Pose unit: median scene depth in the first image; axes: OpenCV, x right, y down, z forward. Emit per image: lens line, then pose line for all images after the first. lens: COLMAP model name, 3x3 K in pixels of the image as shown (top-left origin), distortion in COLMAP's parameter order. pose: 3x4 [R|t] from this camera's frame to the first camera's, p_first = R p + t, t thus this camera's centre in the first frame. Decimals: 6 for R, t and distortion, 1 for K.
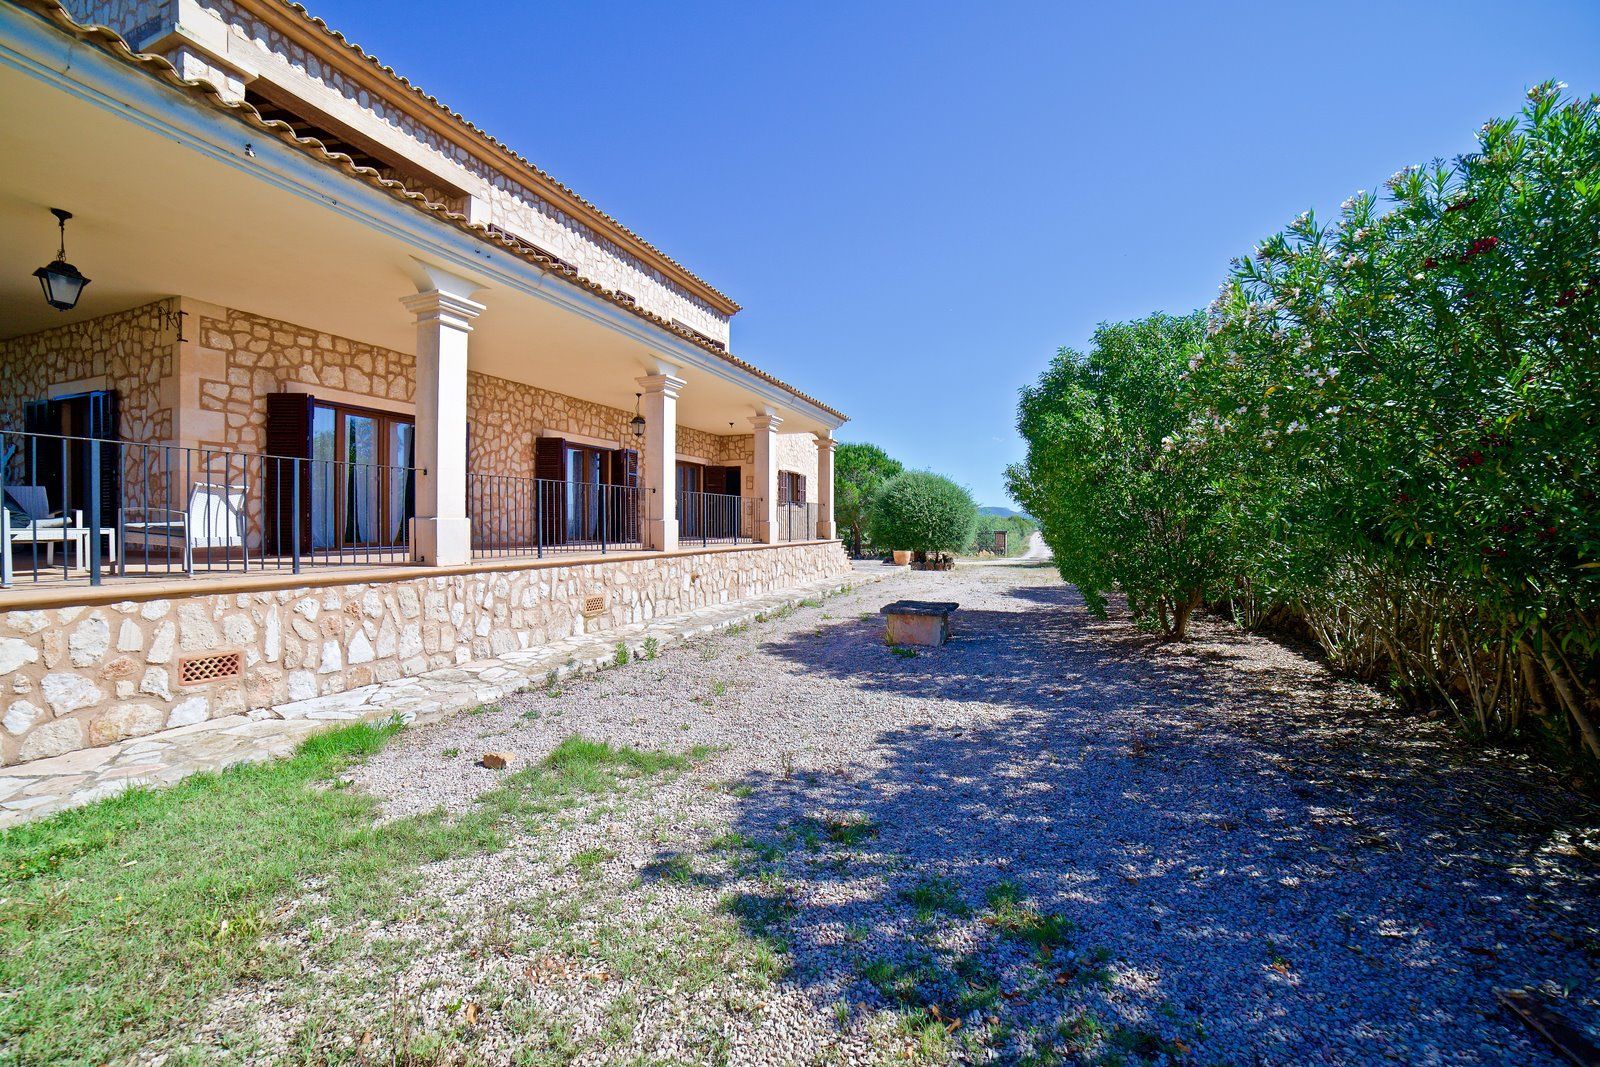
lens RADIAL K [[657.3, 0, 795.9], [0, 657.3, 532.1], [0, 0, 1]] dist [-0.101669, 0.038508]
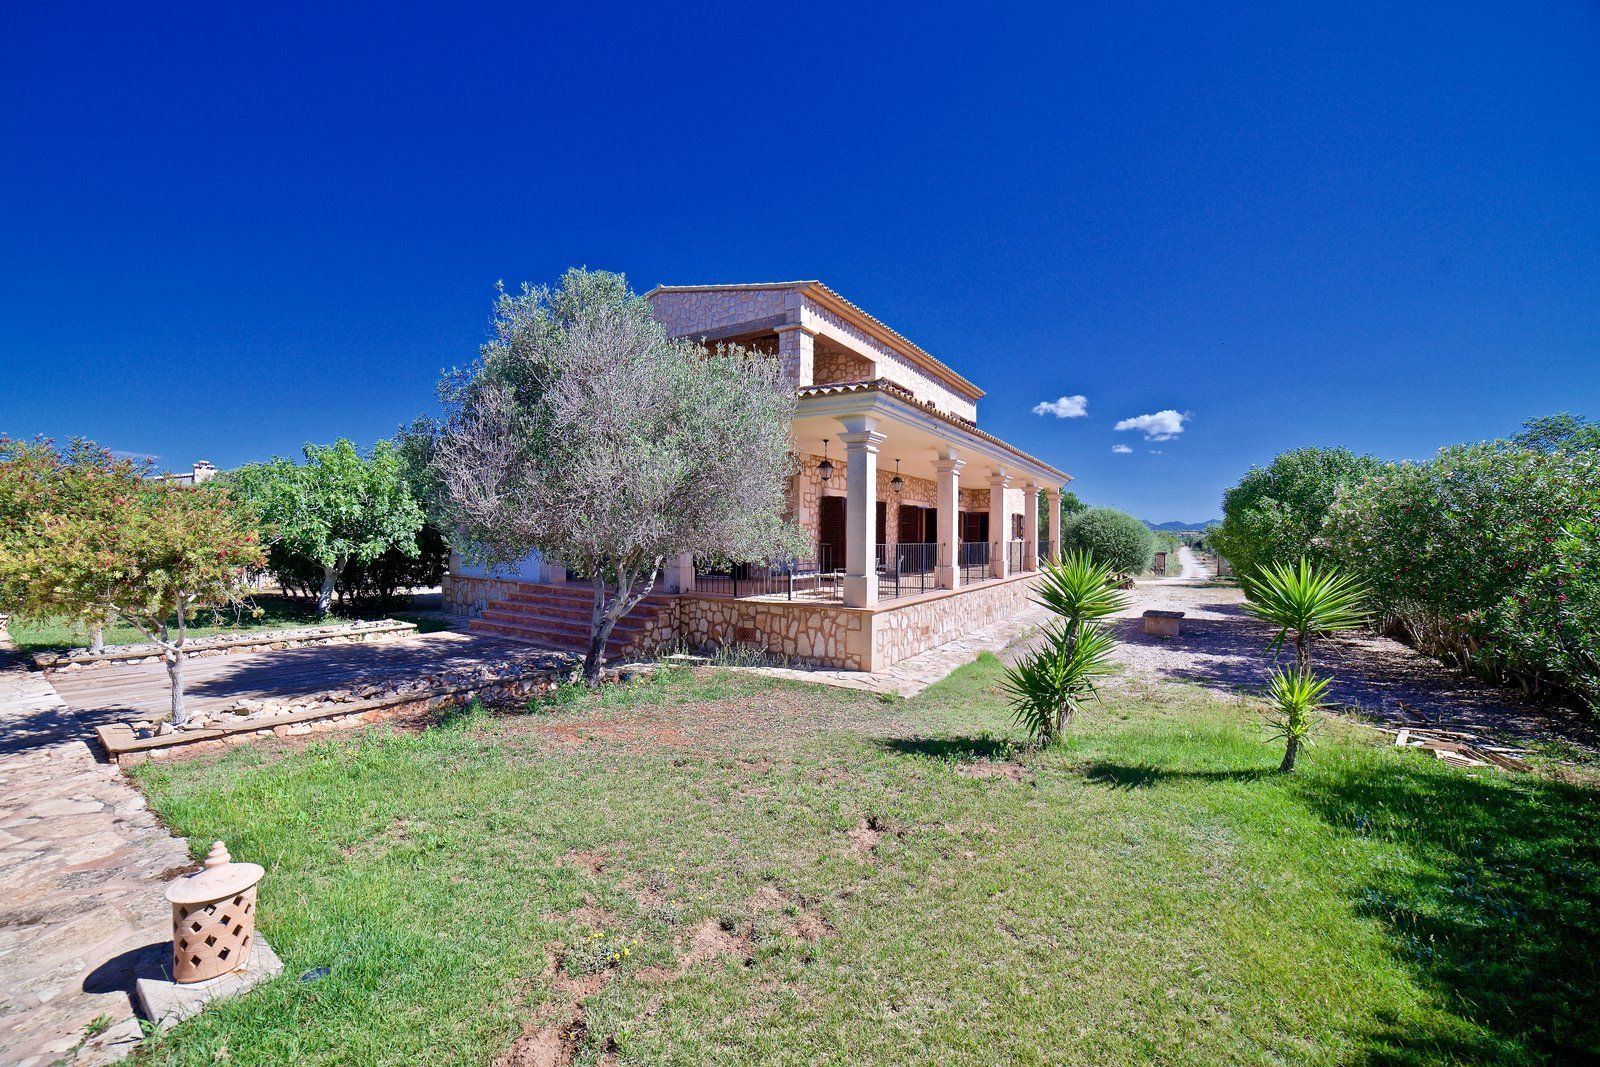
lens RADIAL K [[657.3, 0, 795.9], [0, 657.3, 532.1], [0, 0, 1]] dist [-0.101669, 0.038508]
pose [[0.983117, 0.007278, -0.182833, -0.552745], [-0.010163, 0.999838, -0.014848, -0.081211], [0.182695, 0.016455, 0.983032, -1.006158]]
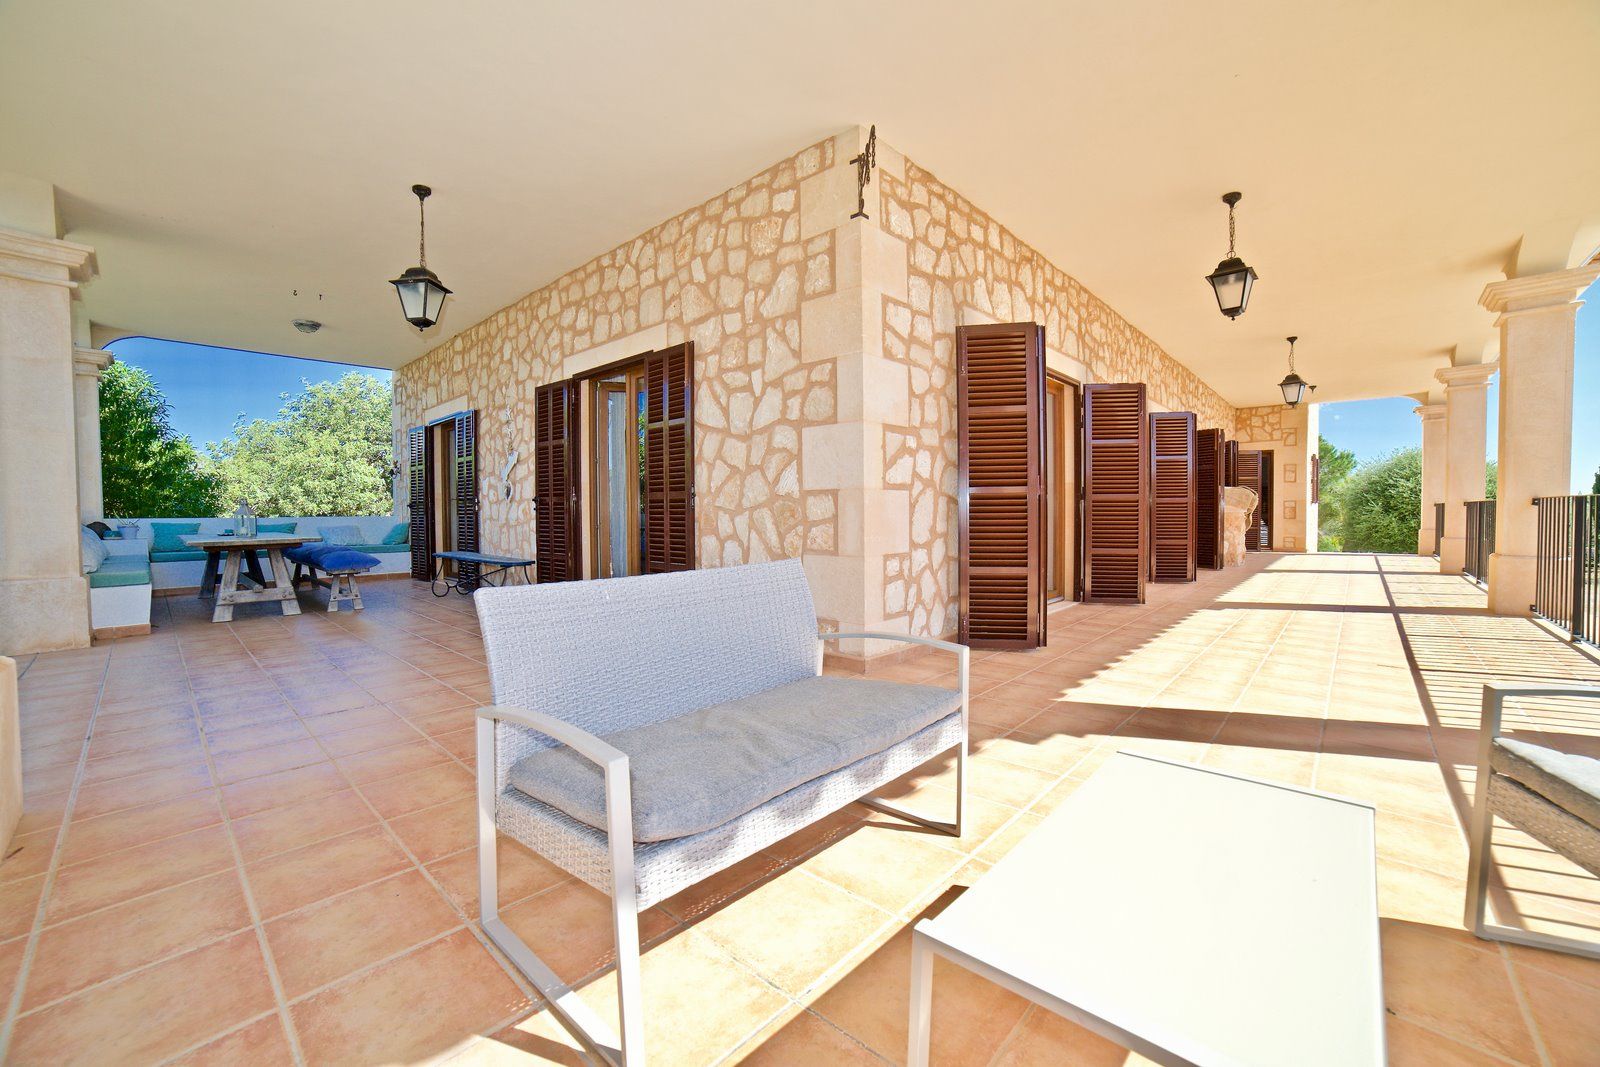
lens RADIAL K [[657.3, 0, 795.9], [0, 657.3, 532.1], [0, 0, 1]] dist [-0.101669, 0.038508]
pose [[0.939123, 0.000348, -0.343580, -0.788323], [0.005776, 0.999842, 0.016801, -0.067028], [0.343532, -0.017763, 0.938973, 0.458703]]
